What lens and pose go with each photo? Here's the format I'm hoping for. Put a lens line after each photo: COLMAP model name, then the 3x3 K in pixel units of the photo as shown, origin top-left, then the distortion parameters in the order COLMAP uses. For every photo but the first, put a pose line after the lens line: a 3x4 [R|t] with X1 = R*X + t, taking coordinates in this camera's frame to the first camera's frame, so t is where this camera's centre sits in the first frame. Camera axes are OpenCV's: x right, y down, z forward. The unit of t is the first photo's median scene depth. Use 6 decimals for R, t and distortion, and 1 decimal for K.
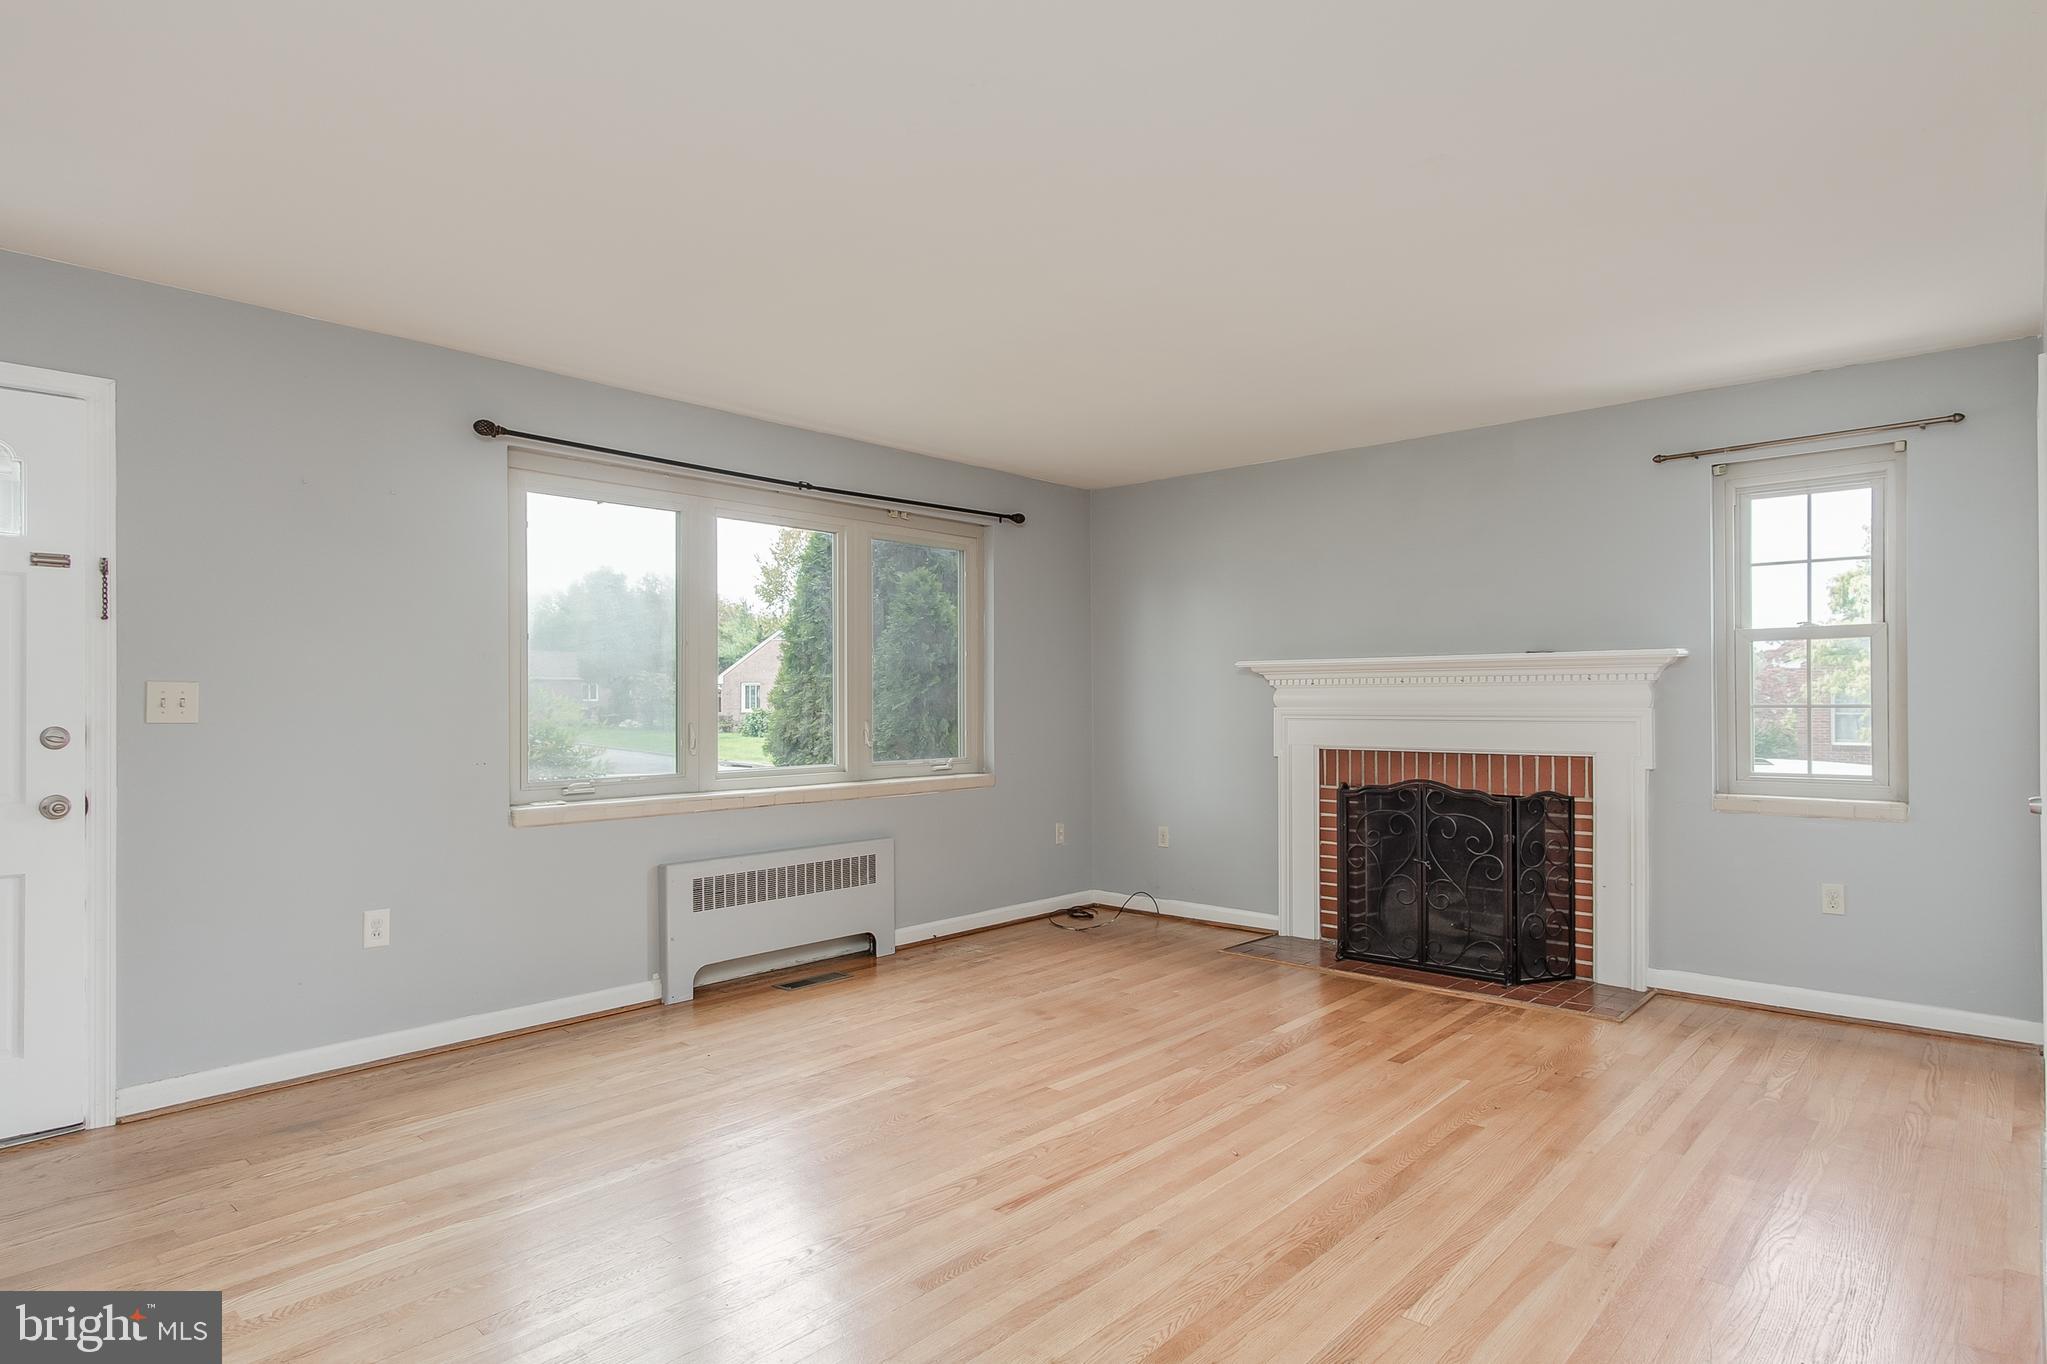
lens RADIAL K [[1124.8, 0, 1048.7], [0, 1124.8, 685.5], [0, 0, 1]] dist [0.003248, 0.000473]
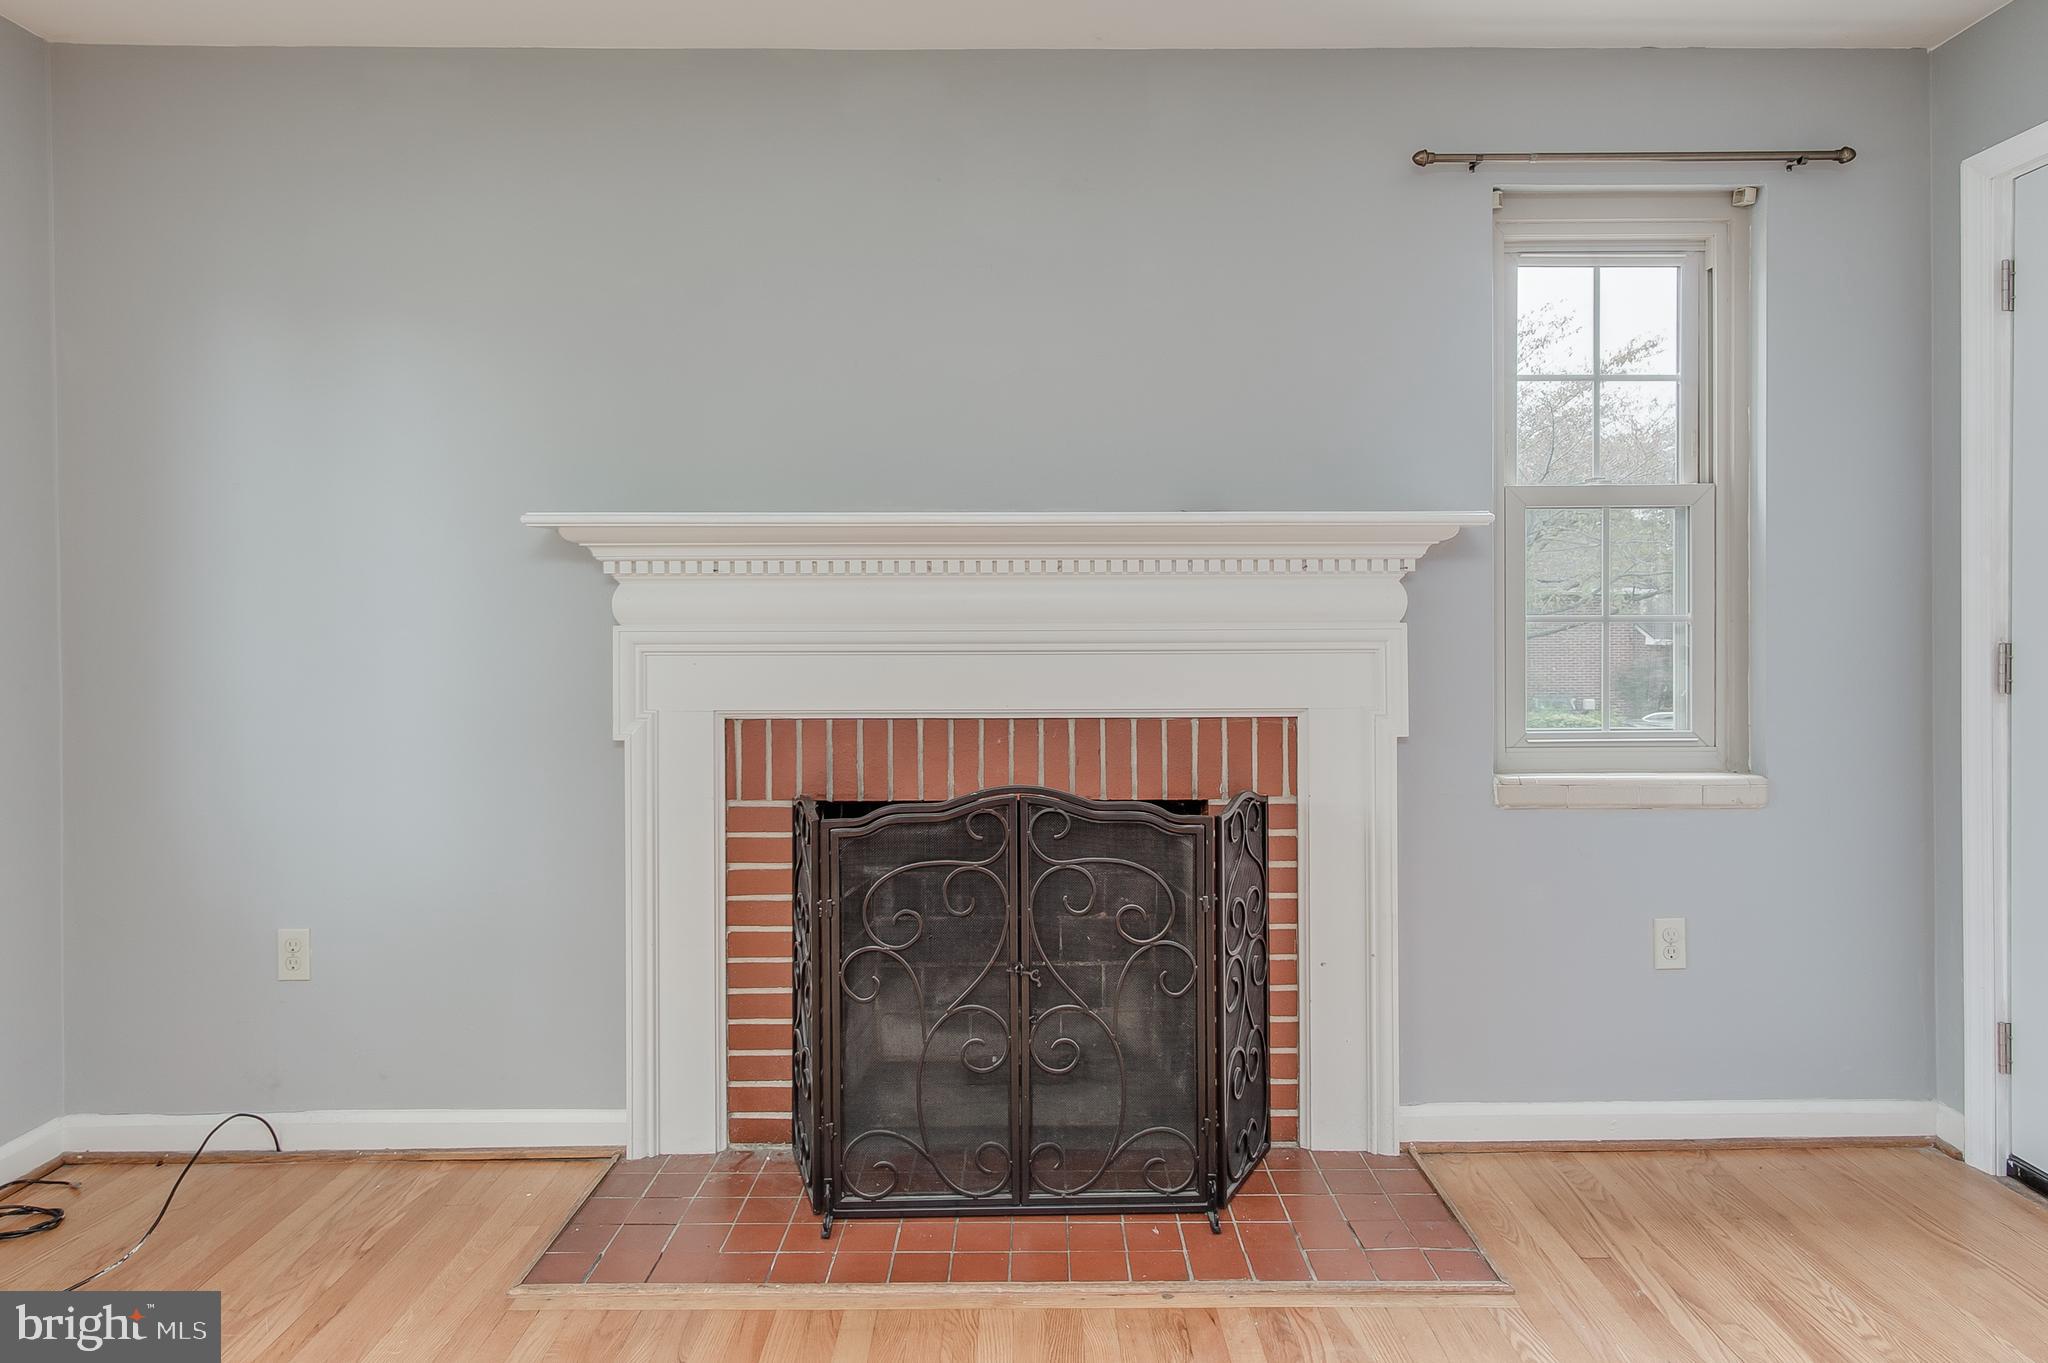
lens RADIAL K [[1181.3, 0, 1036.1], [0, 1181.3, 619.4], [0, 0, 1]] dist [0.006190, 0.000548]
pose [[0.748881, -0.001659, 0.662703, 0.027813], [-0.008372, 0.999893, 0.011963, 0.012351], [-0.662652, -0.014507, 0.748787, 0.666746]]
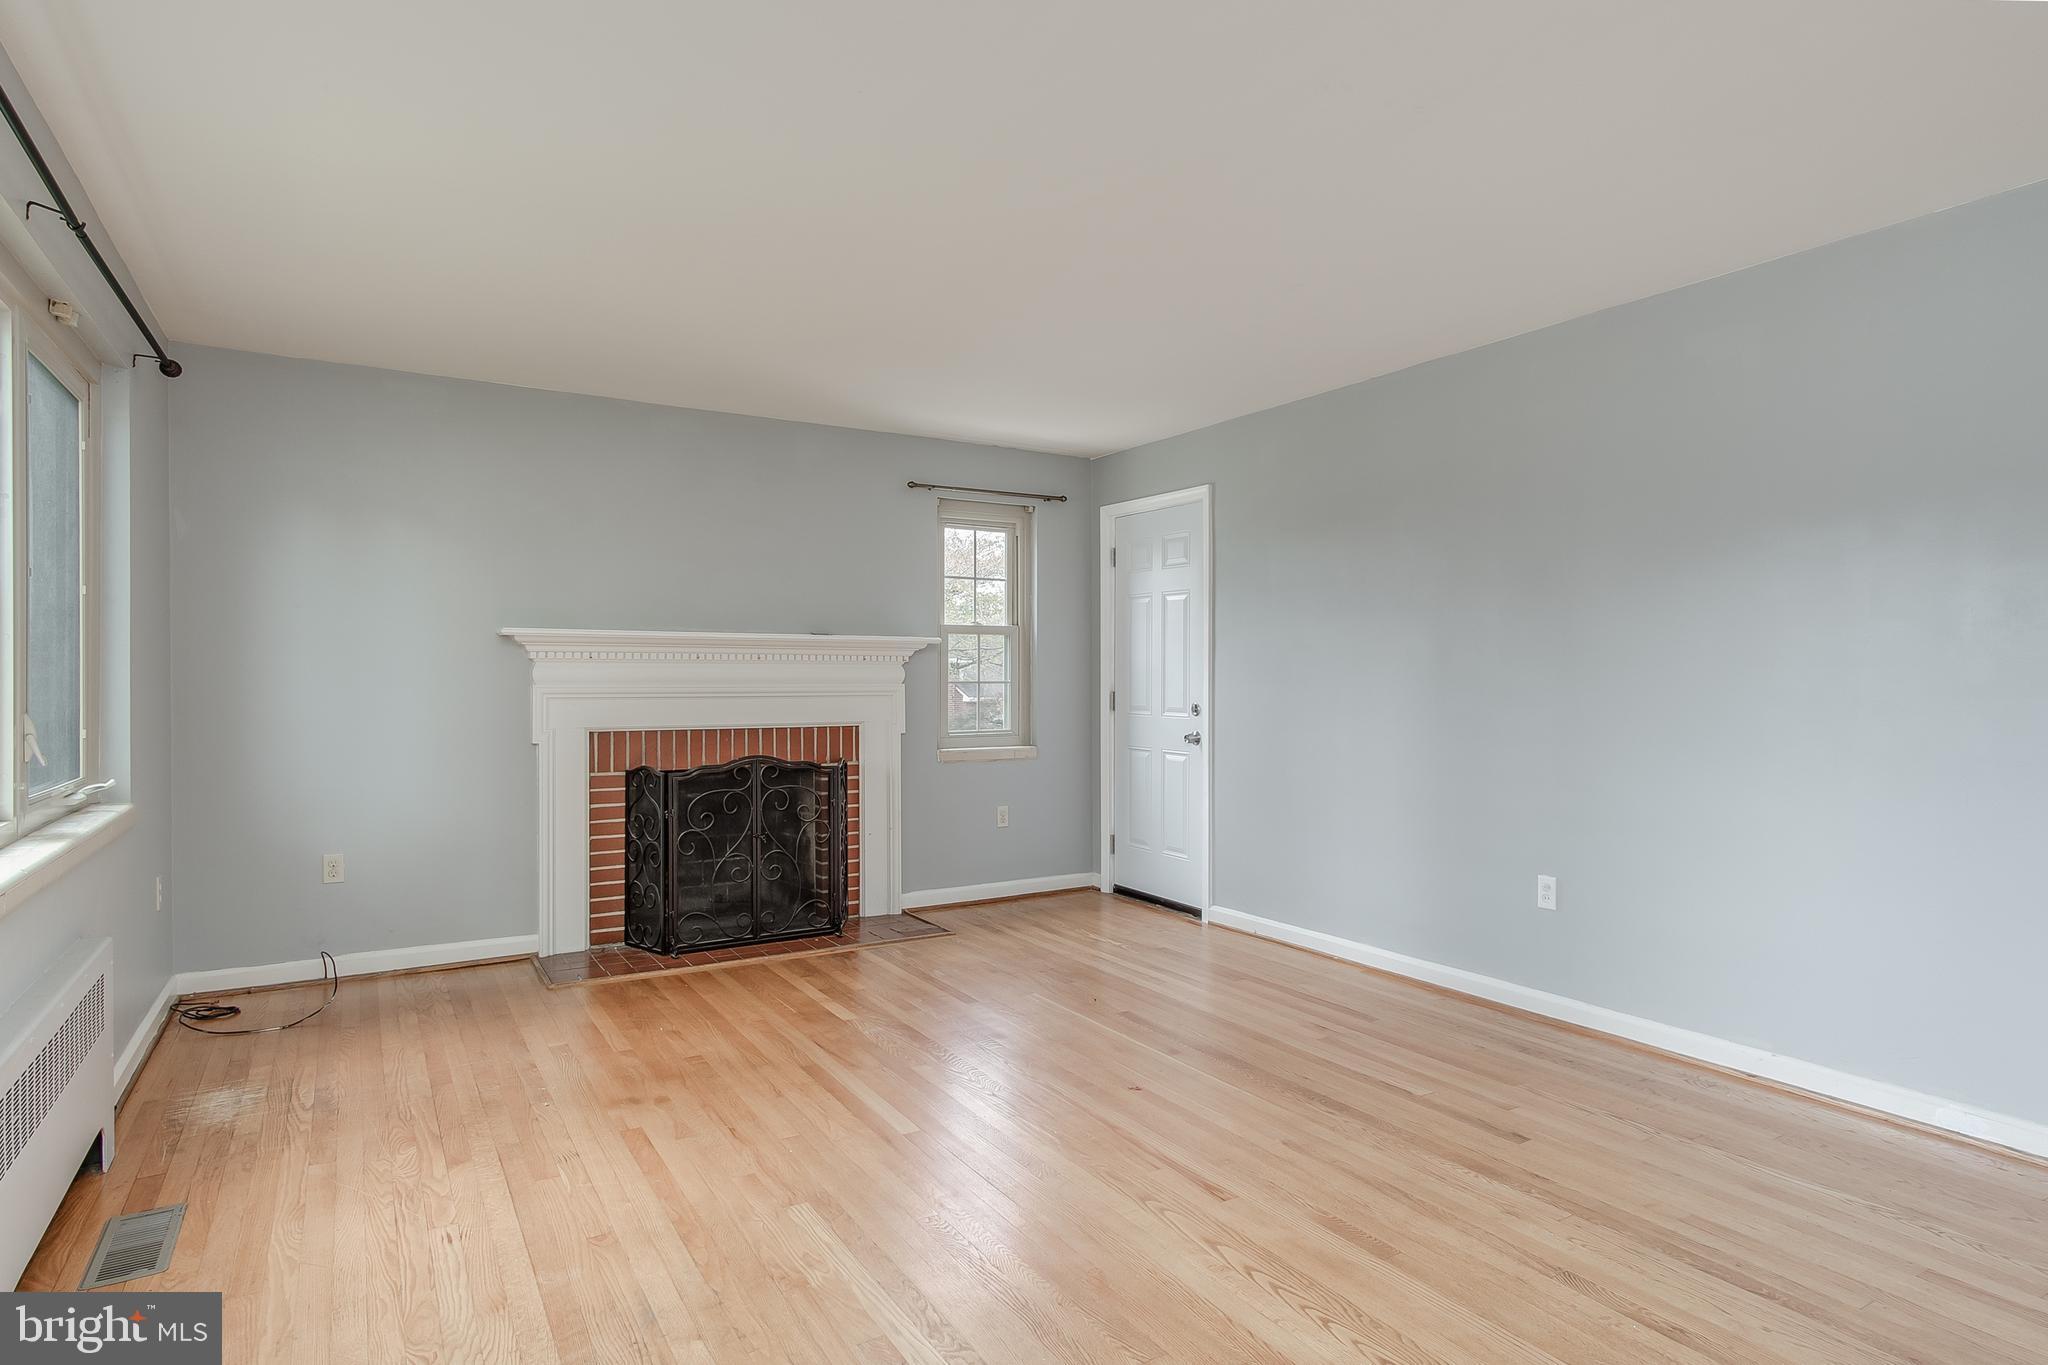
lens RADIAL K [[1099.5, 0, 1030.0], [0, 1099.5, 666.7], [0, 0, 1]] dist [0.004671, 0.002653]
pose [[0.297449, 0.012922, 0.954650, -0.557401], [-0.015711, 0.999839, -0.008639, 0.008900], [-0.954608, -0.012429, 0.297605, 0.487181]]
